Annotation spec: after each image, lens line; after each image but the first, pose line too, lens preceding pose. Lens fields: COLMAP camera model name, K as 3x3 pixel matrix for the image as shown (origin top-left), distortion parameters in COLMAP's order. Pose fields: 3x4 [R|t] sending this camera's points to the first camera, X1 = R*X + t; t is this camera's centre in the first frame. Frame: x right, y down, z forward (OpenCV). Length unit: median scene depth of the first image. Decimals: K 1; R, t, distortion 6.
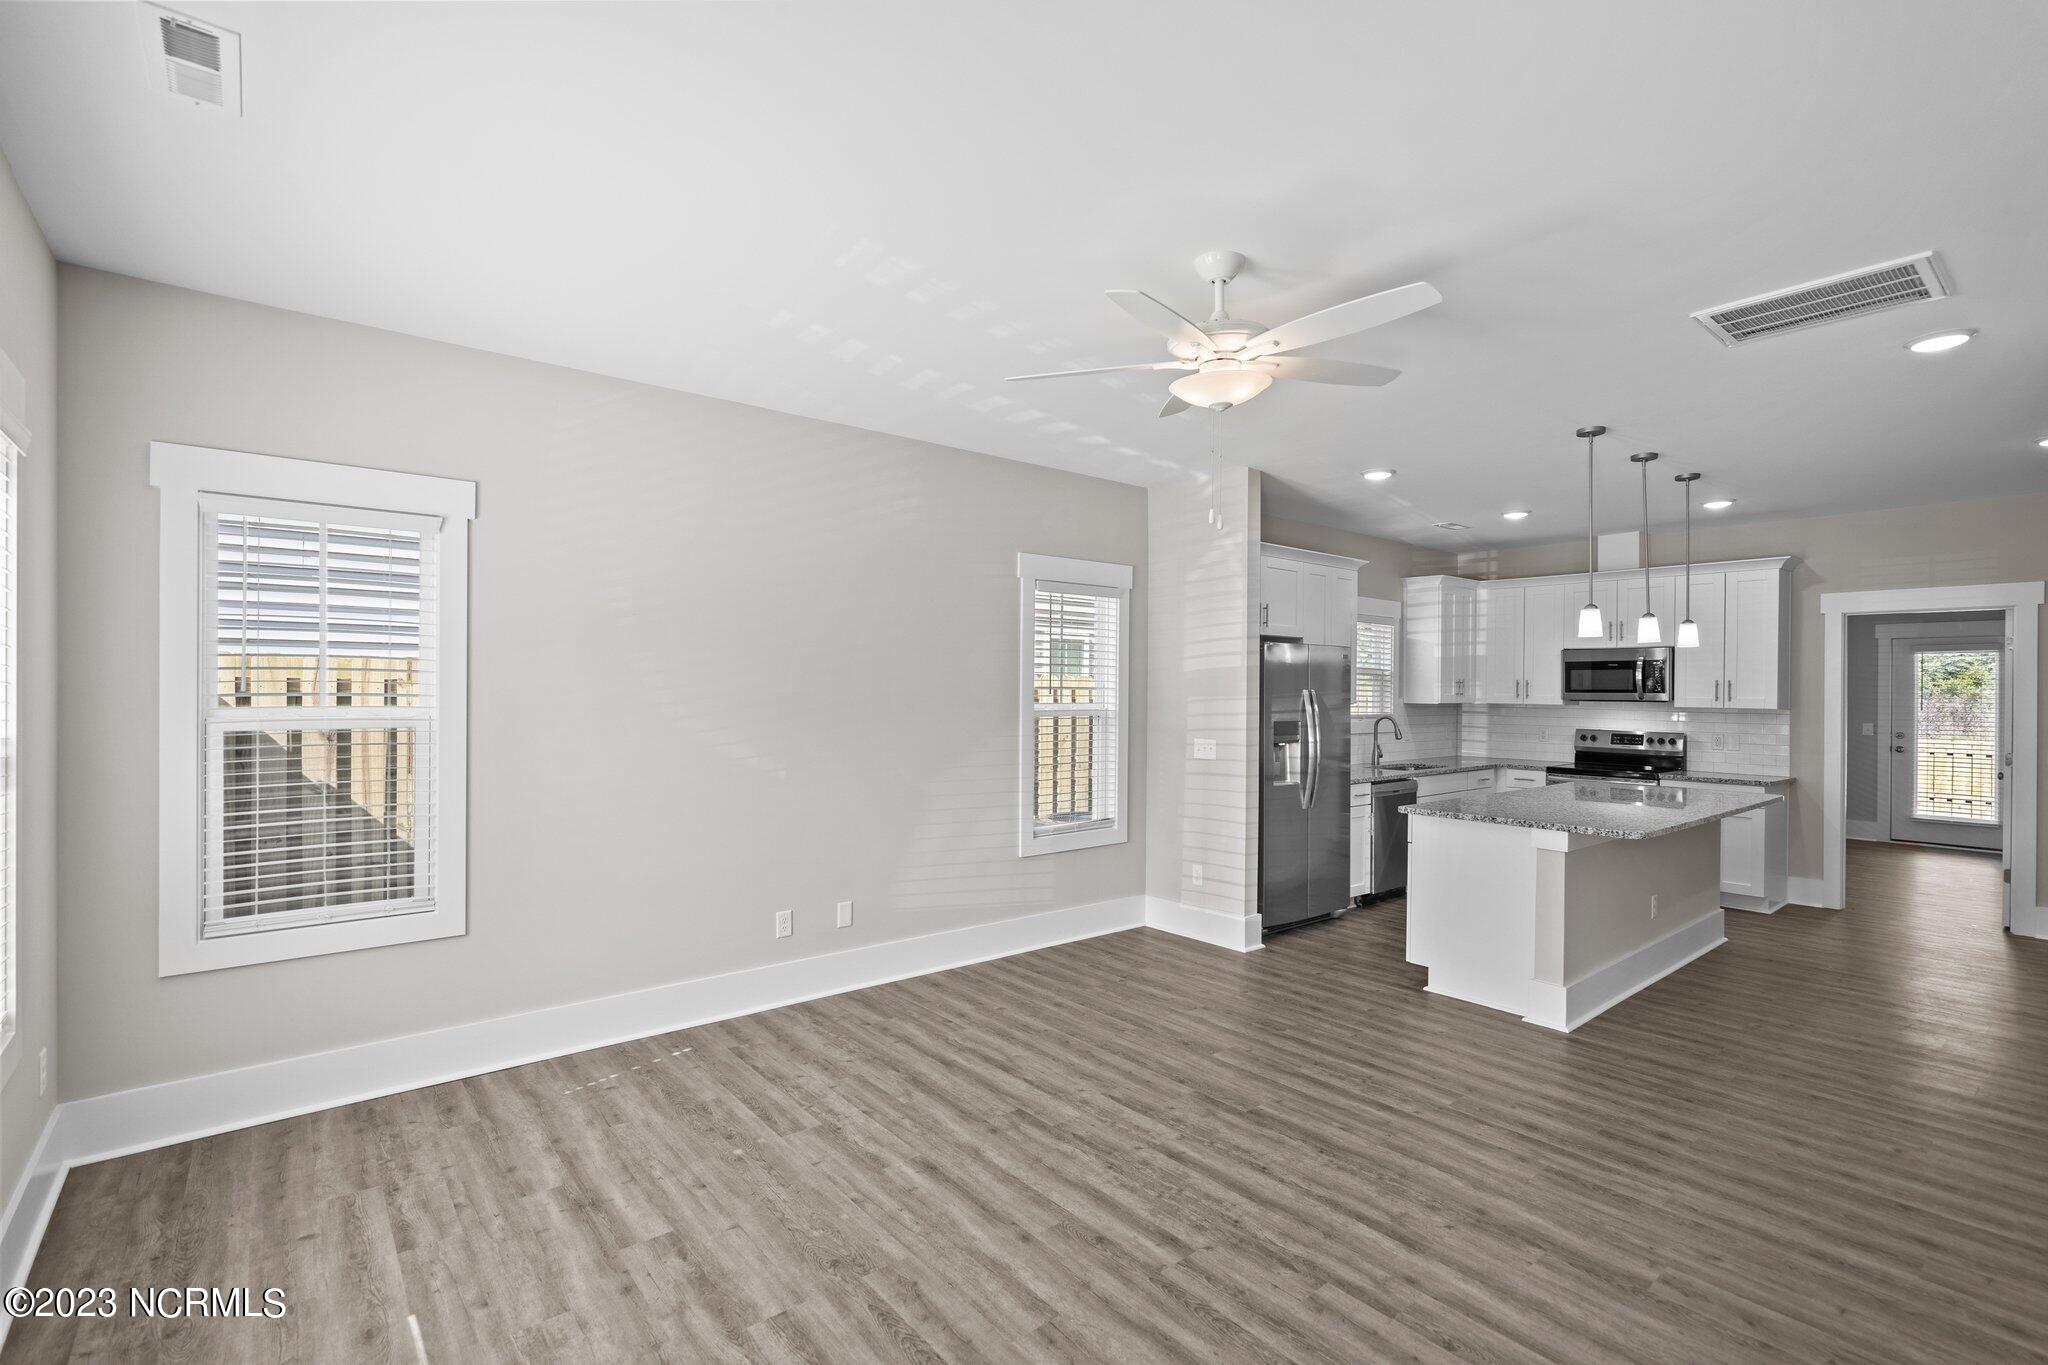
lens RADIAL K [[947.6, 0, 1029.8], [0, 947.6, 691.9], [0, 0, 1]] dist [0.001540, 0.000621]
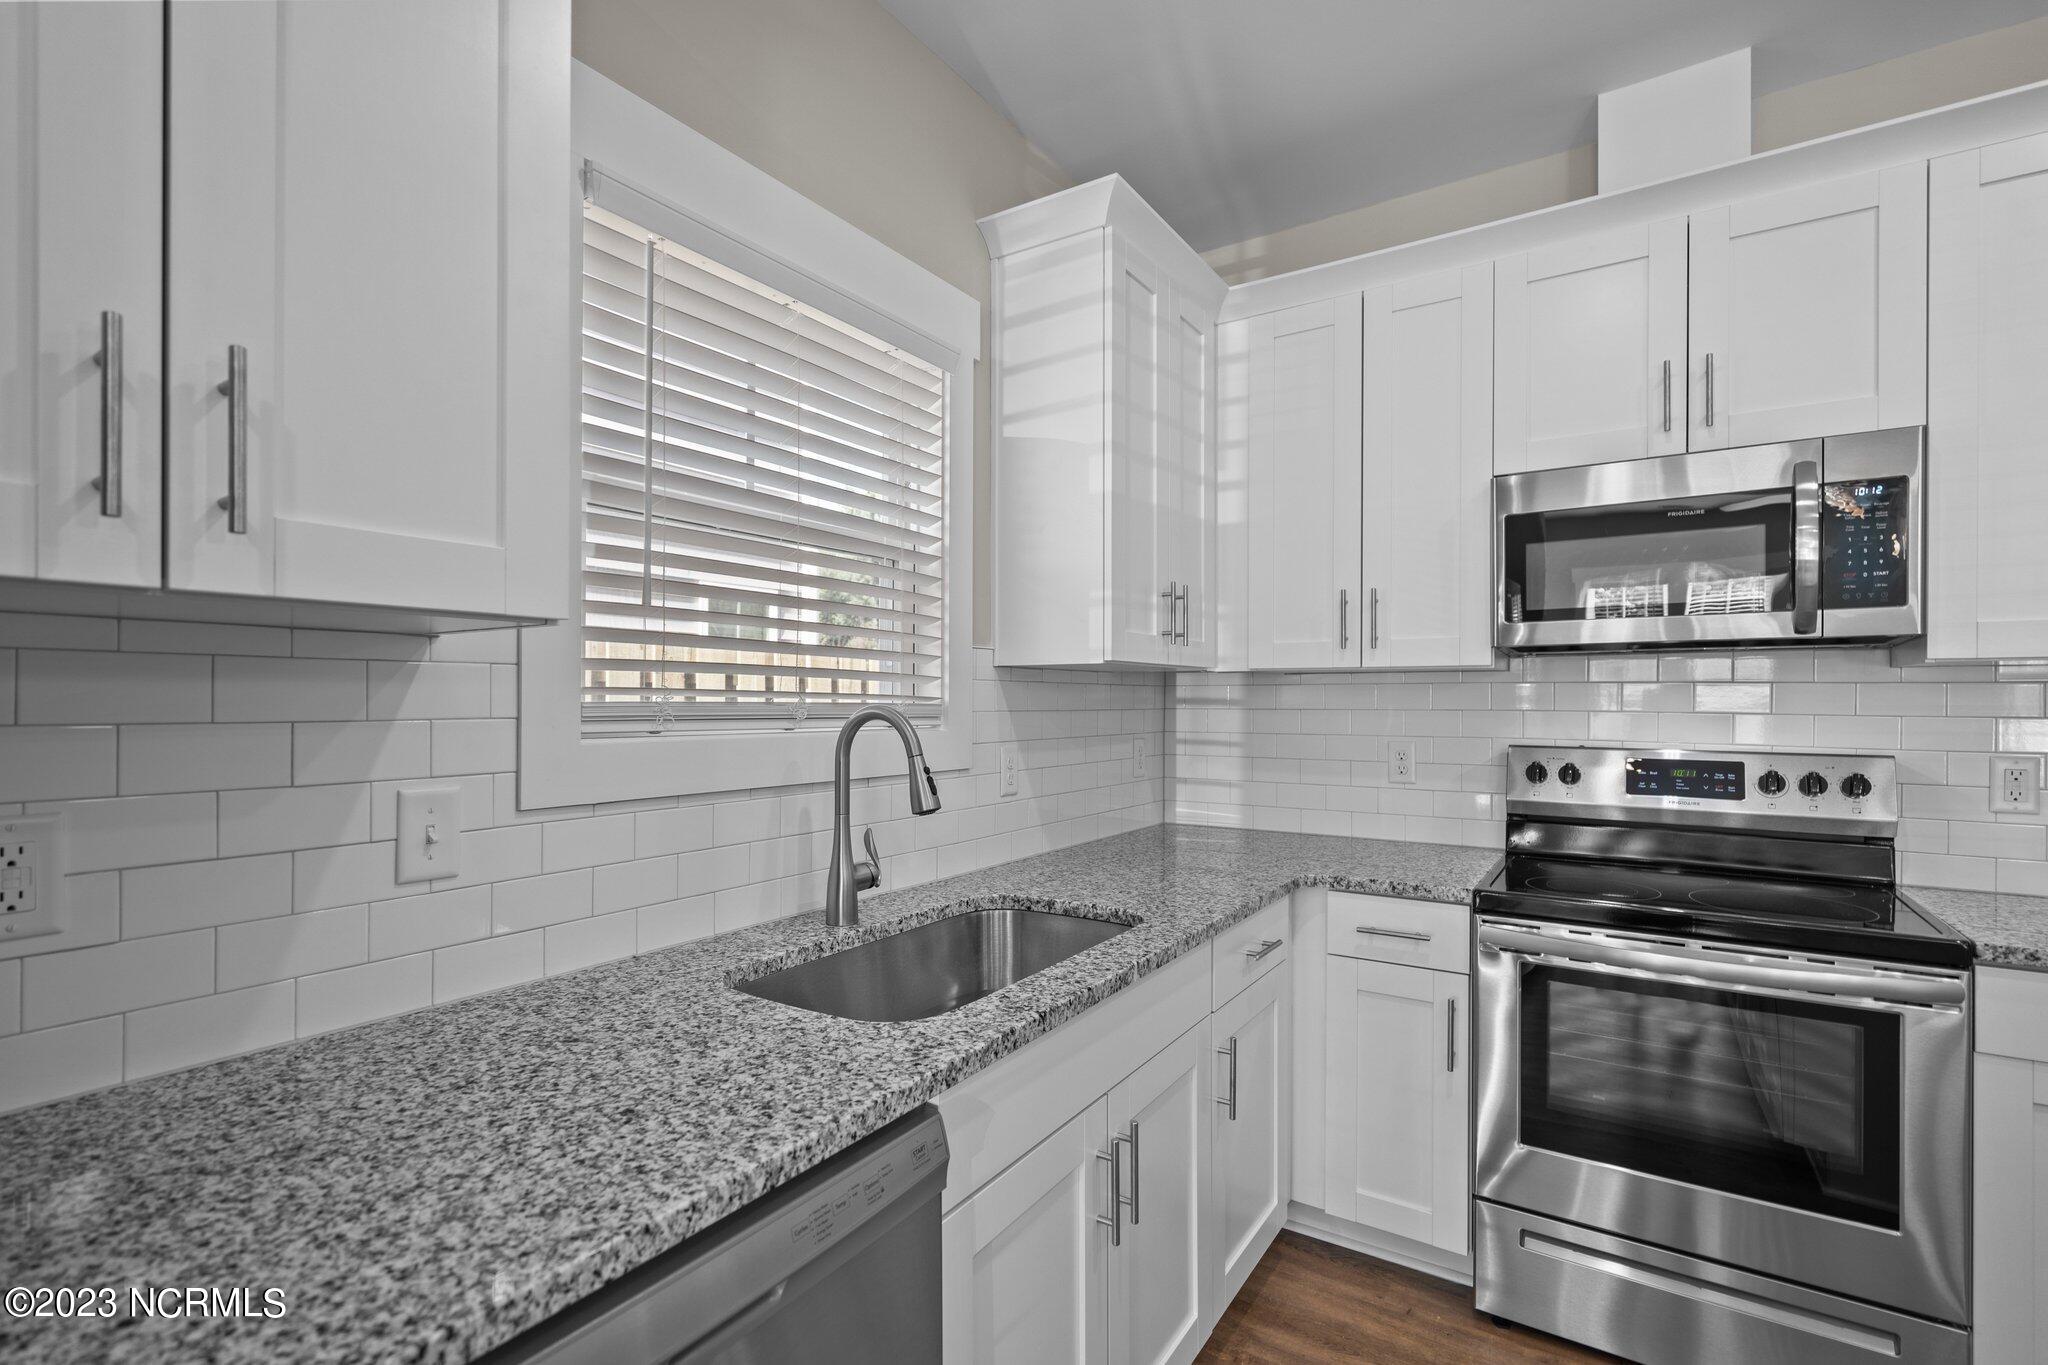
lens RADIAL K [[947.6, 0, 1029.8], [0, 947.6, 691.9], [0, 0, 1]] dist [0.001540, 0.000621]
pose [[0.959891, -0.004541, 0.280335, 0.331064], [0.007959, 0.999907, -0.011054, 0.023492], [-0.280259, 0.012842, 0.959839, 0.736444]]
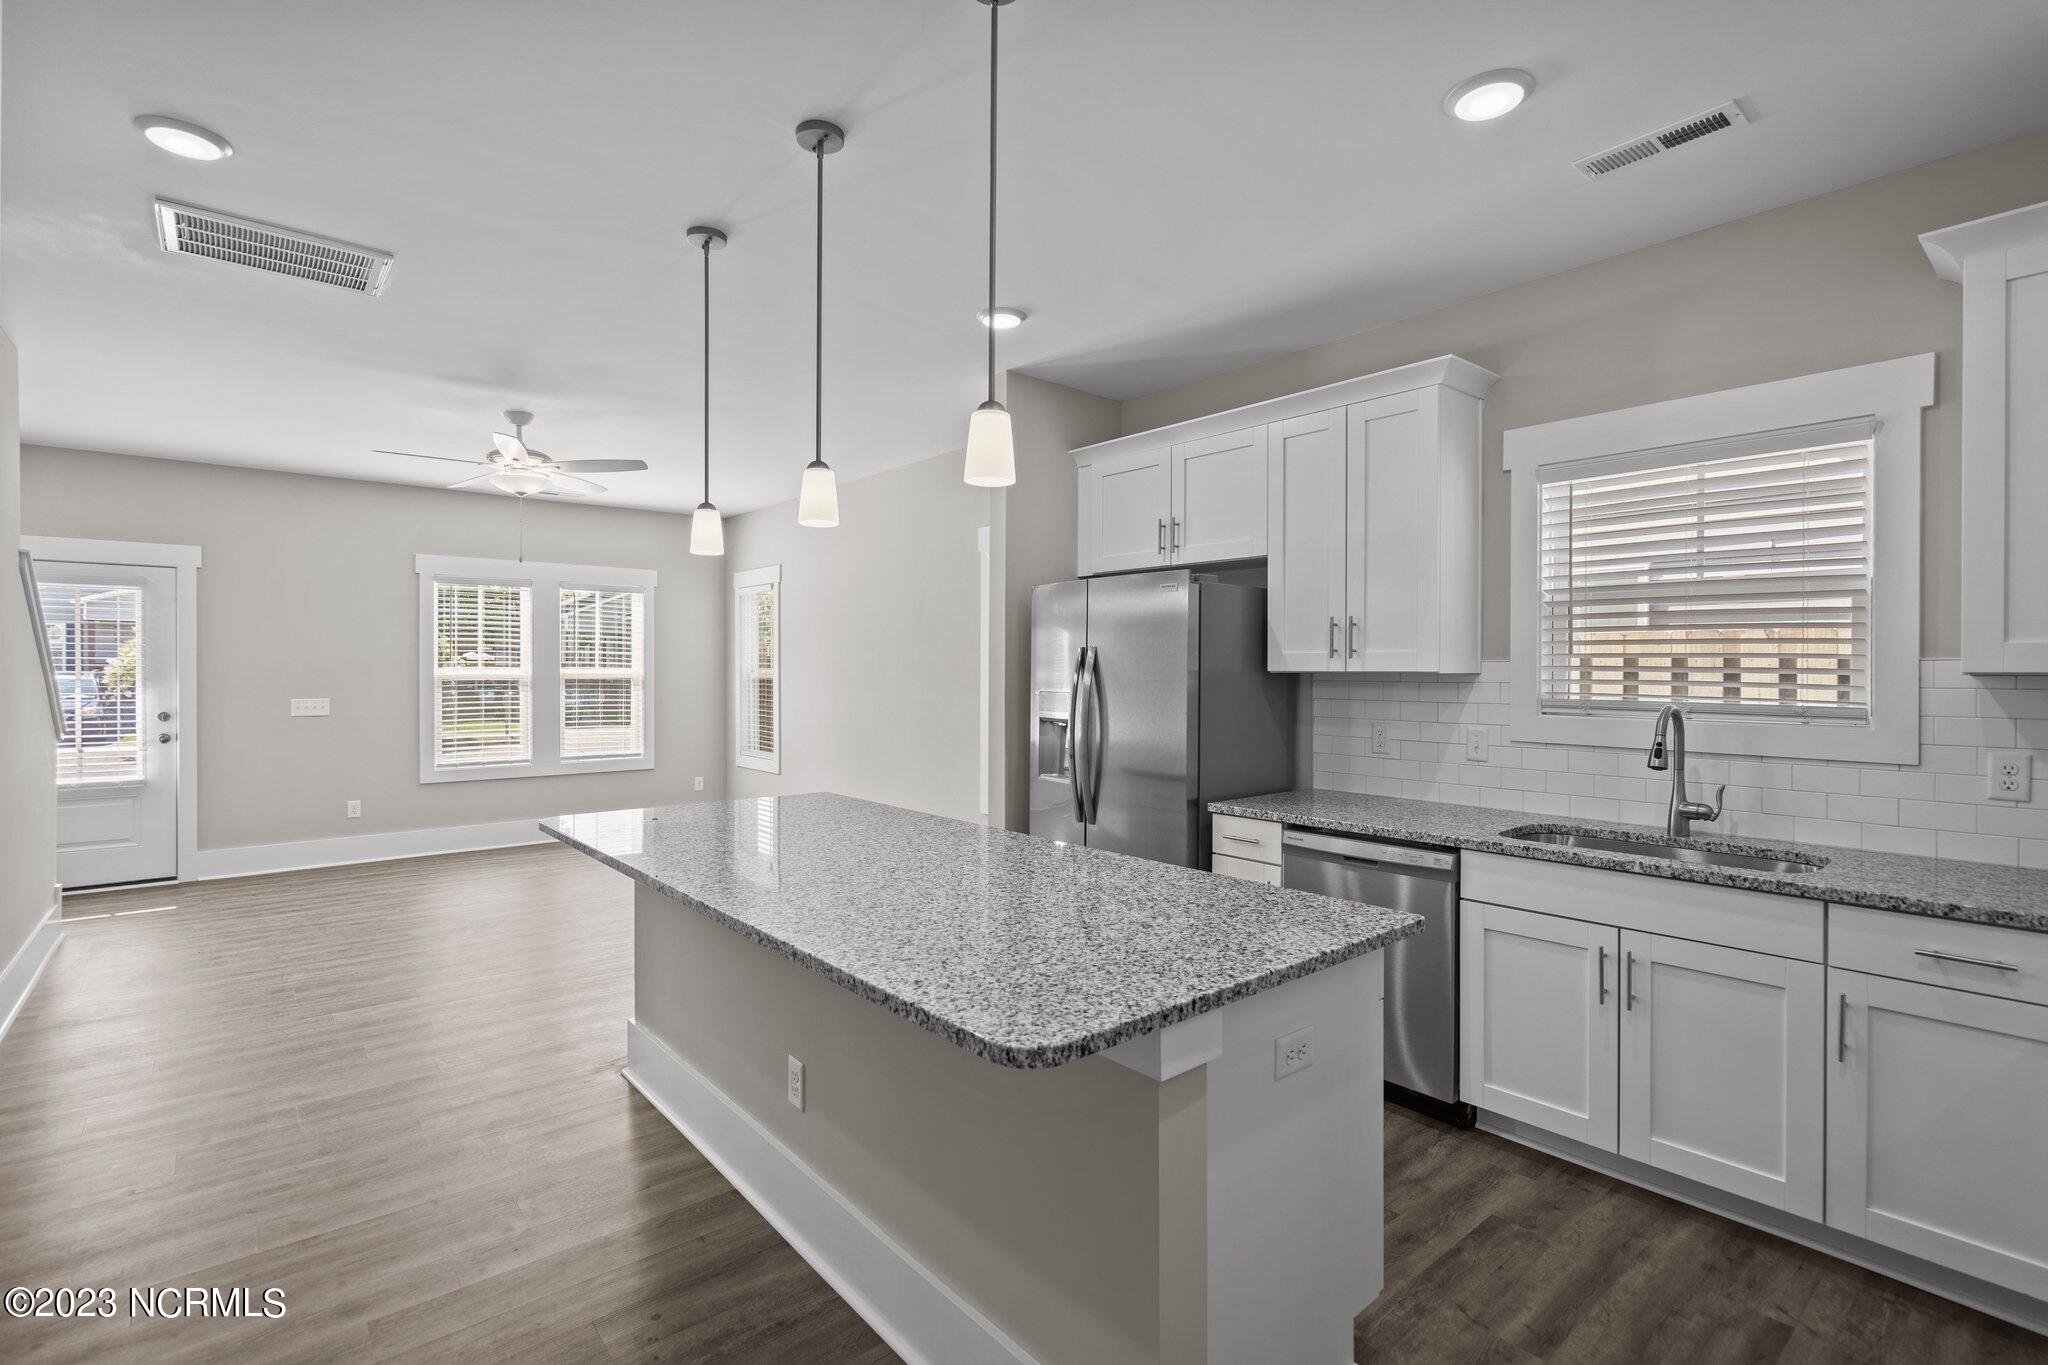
lens RADIAL K [[947.6, 0, 1029.8], [0, 947.6, 691.9], [0, 0, 1]] dist [0.001540, 0.000621]
pose [[-0.005124, 0.008916, -0.999947, 0.720232], [-0.013110, 0.999874, 0.008982, 0.018830], [0.999901, 0.013155, -0.005007, 0.709552]]
